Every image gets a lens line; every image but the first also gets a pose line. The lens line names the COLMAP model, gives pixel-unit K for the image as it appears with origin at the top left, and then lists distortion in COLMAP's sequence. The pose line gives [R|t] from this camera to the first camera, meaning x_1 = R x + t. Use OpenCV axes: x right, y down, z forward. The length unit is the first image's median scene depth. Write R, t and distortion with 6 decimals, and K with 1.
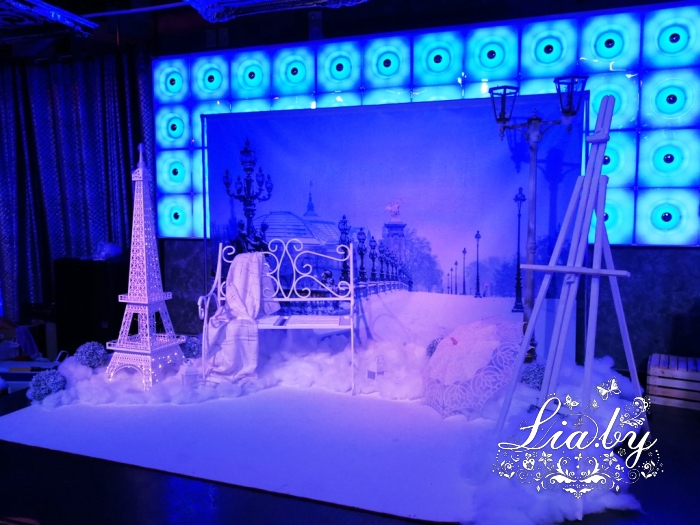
lens RADIAL K [[562.3, 0, 351.7], [0, 562.3, 259.3], [0, 0, 1]] dist [-0.010265, -0.001016]
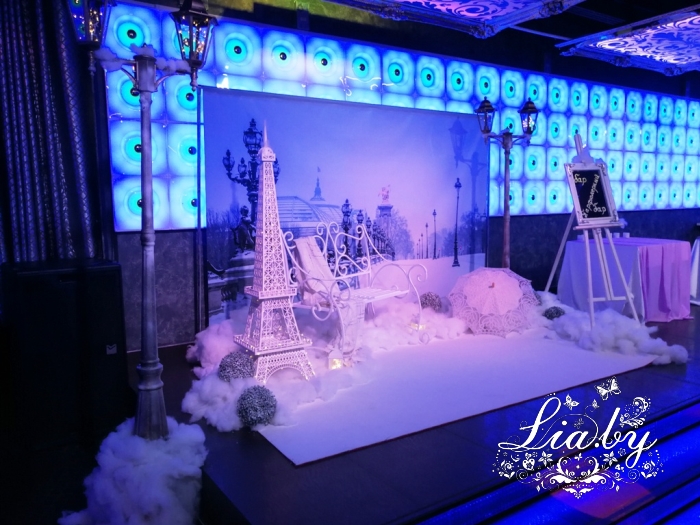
lens RADIAL K [[577.5, 0, 349.4], [0, 577.5, 260.6], [0, 0, 1]] dist [0.000123, 0.013862]
pose [[0.598769, -0.092838, 0.795523, -0.952728], [0.077388, 0.995318, 0.057906, -0.023626], [-0.797174, 0.026891, 0.603150, 0.314176]]
